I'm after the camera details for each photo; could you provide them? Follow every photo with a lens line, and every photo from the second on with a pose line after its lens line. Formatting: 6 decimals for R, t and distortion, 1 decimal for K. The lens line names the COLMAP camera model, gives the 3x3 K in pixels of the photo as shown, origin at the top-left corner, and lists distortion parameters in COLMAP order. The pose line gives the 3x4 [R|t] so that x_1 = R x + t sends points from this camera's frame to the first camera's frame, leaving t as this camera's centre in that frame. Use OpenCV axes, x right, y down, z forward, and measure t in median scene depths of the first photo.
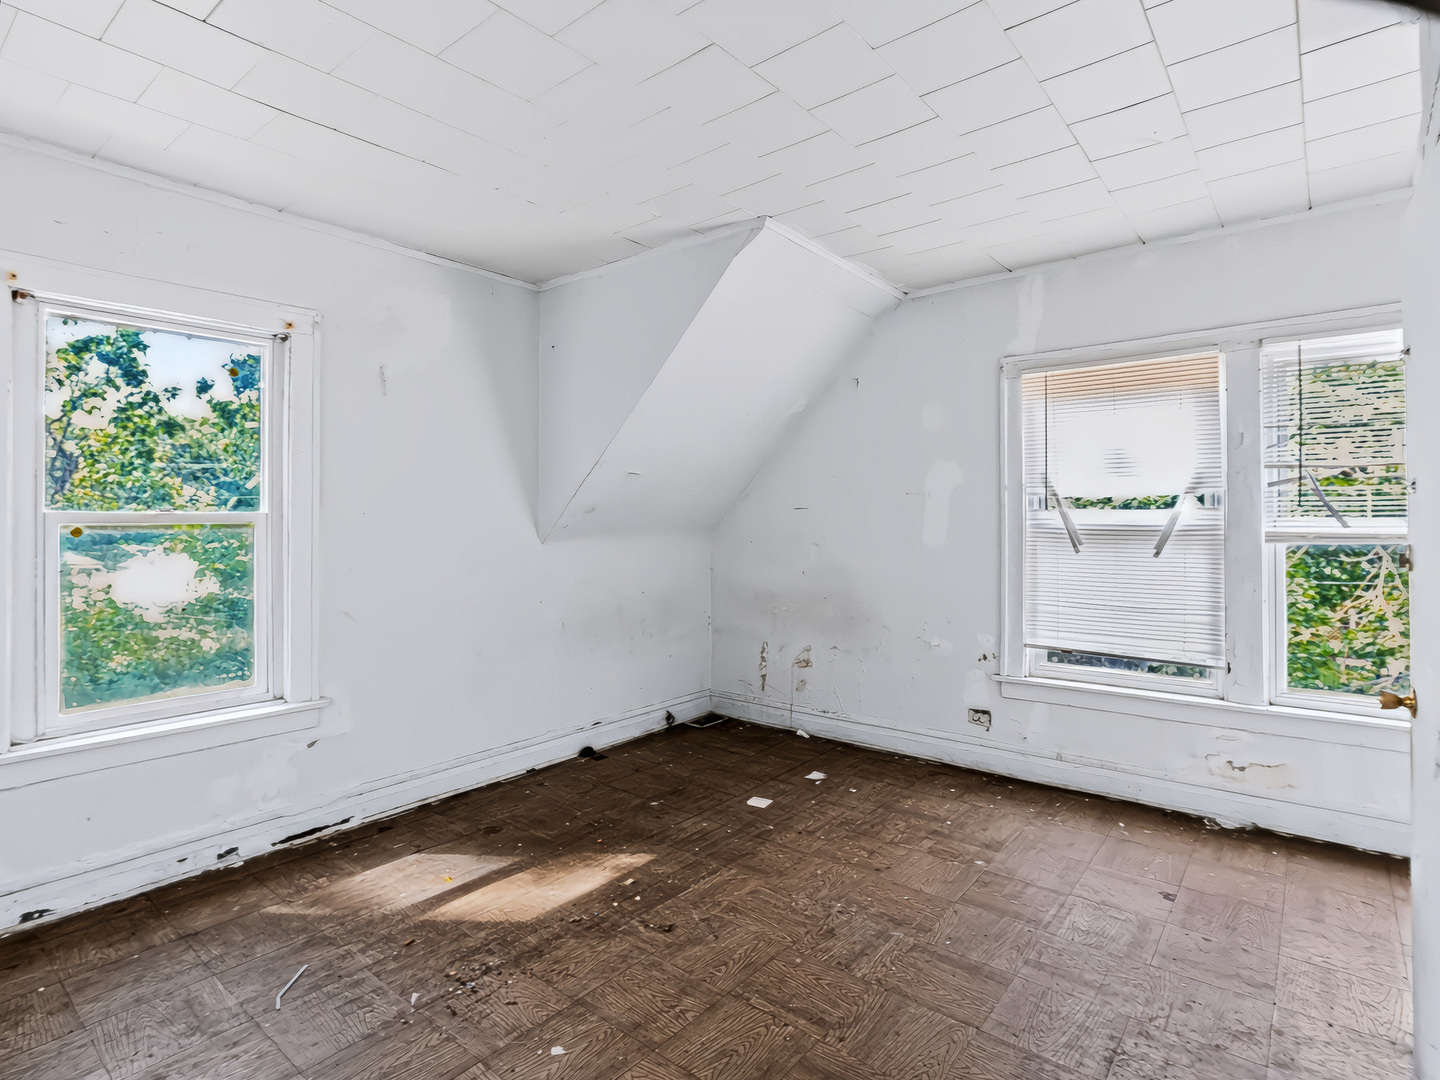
lens RADIAL K [[751.0, 0, 720.9], [0, 751.0, 507.2], [0, 0, 1]] dist [-0.001008, 0.000742]
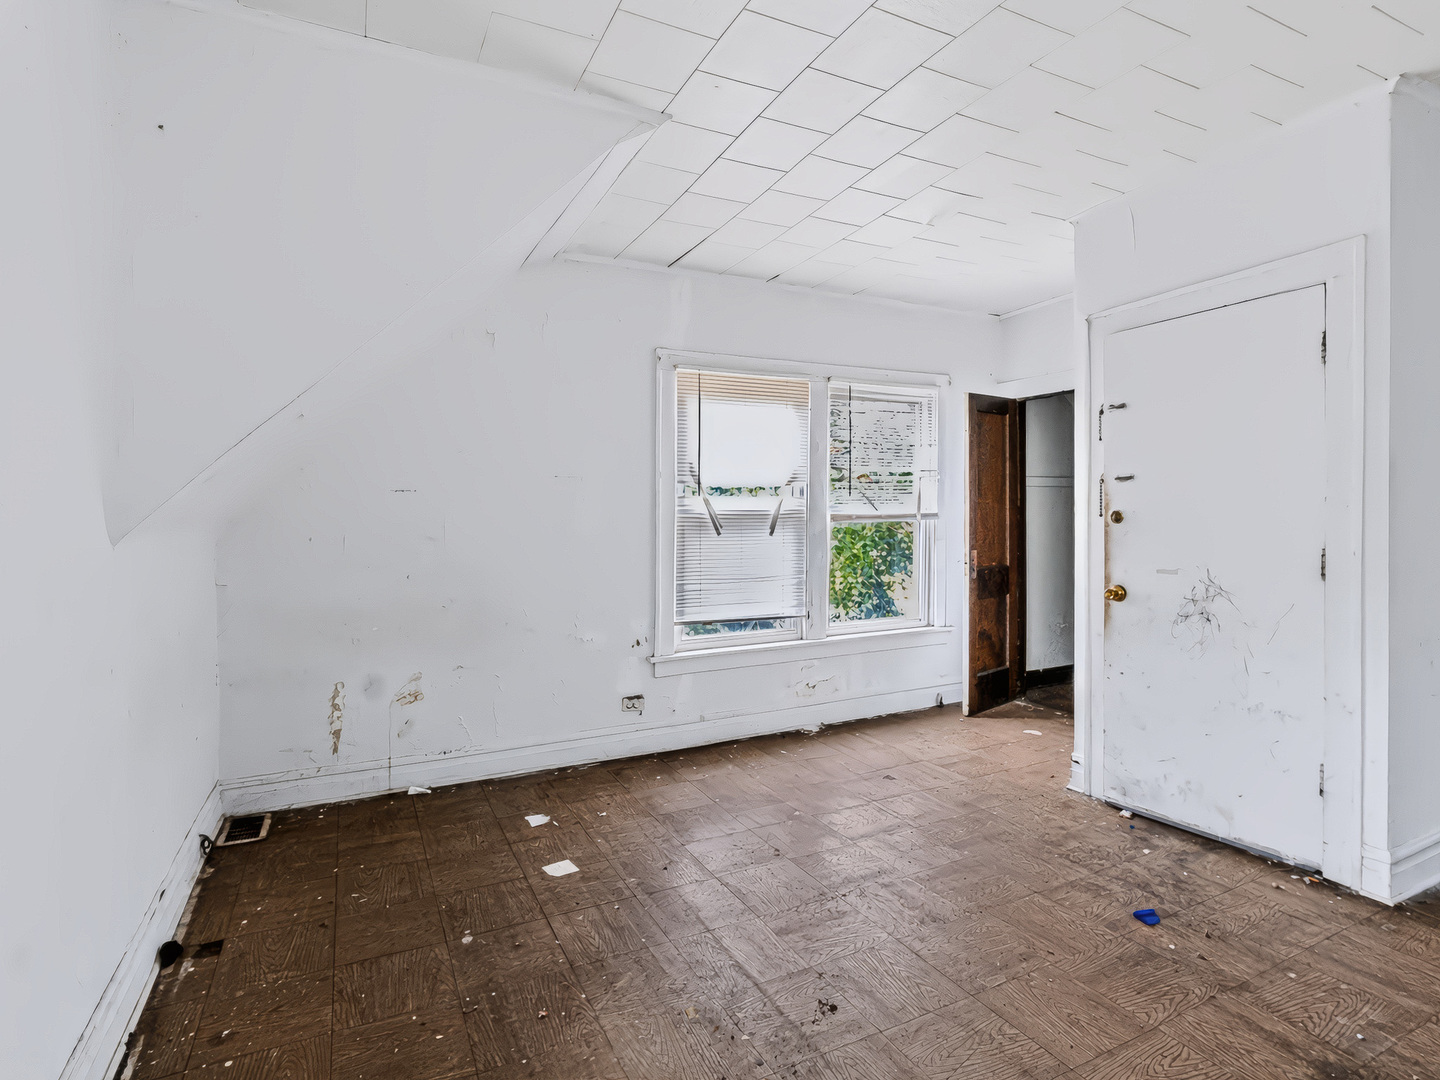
lens RADIAL K [[742.2, 0, 718.3], [0, 742.2, 531.2], [0, 0, 1]] dist [-0.004420, 0.000441]
pose [[0.419943, -0.015715, 0.907415, -0.537632], [-0.004599, 0.999800, 0.019443, 0.032994], [-0.907539, -0.012338, 0.419787, 0.520383]]
